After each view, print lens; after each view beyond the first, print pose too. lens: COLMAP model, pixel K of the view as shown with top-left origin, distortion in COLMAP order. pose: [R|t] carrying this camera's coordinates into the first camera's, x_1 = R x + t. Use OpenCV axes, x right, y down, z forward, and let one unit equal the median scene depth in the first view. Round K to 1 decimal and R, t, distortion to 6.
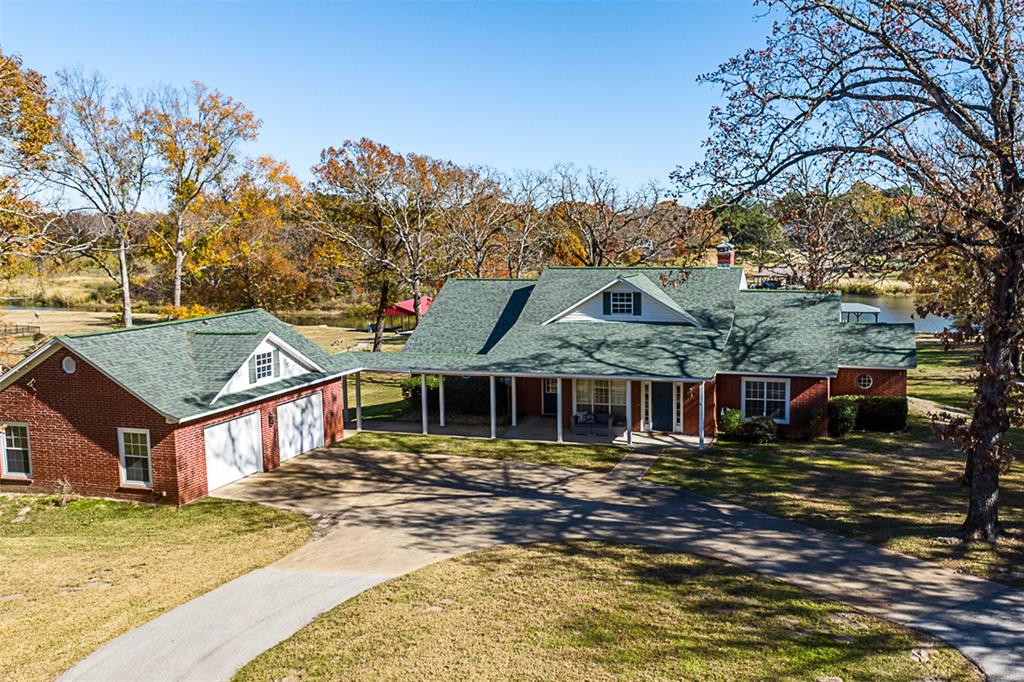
lens RADIAL K [[724.6, 0, 460.8], [0, 724.6, 308.7], [0, 0, 1]] dist [-0.007607, -0.000917]
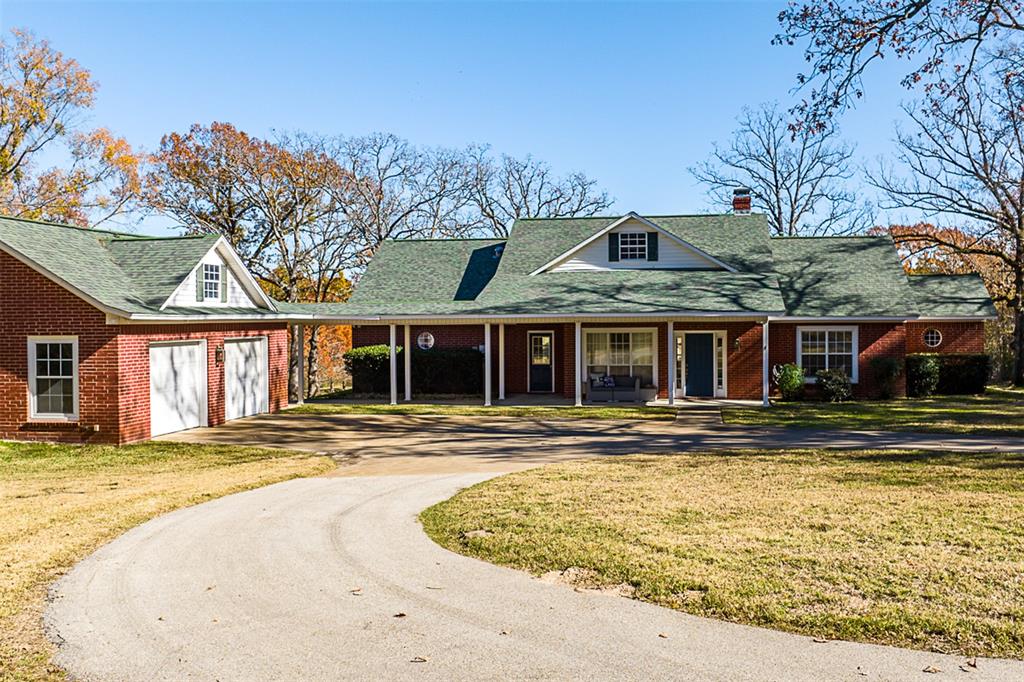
lens RADIAL K [[858.5, 0, 341.8], [0, 858.5, 340.8], [0, 0, 1]] dist [-0.005712, -0.003240]
pose [[0.993683, 0.018698, 0.110659, -0.219363], [-0.009569, 0.996548, -0.082467, 0.194793], [-0.111819, 0.080888, 0.990431, 0.117642]]
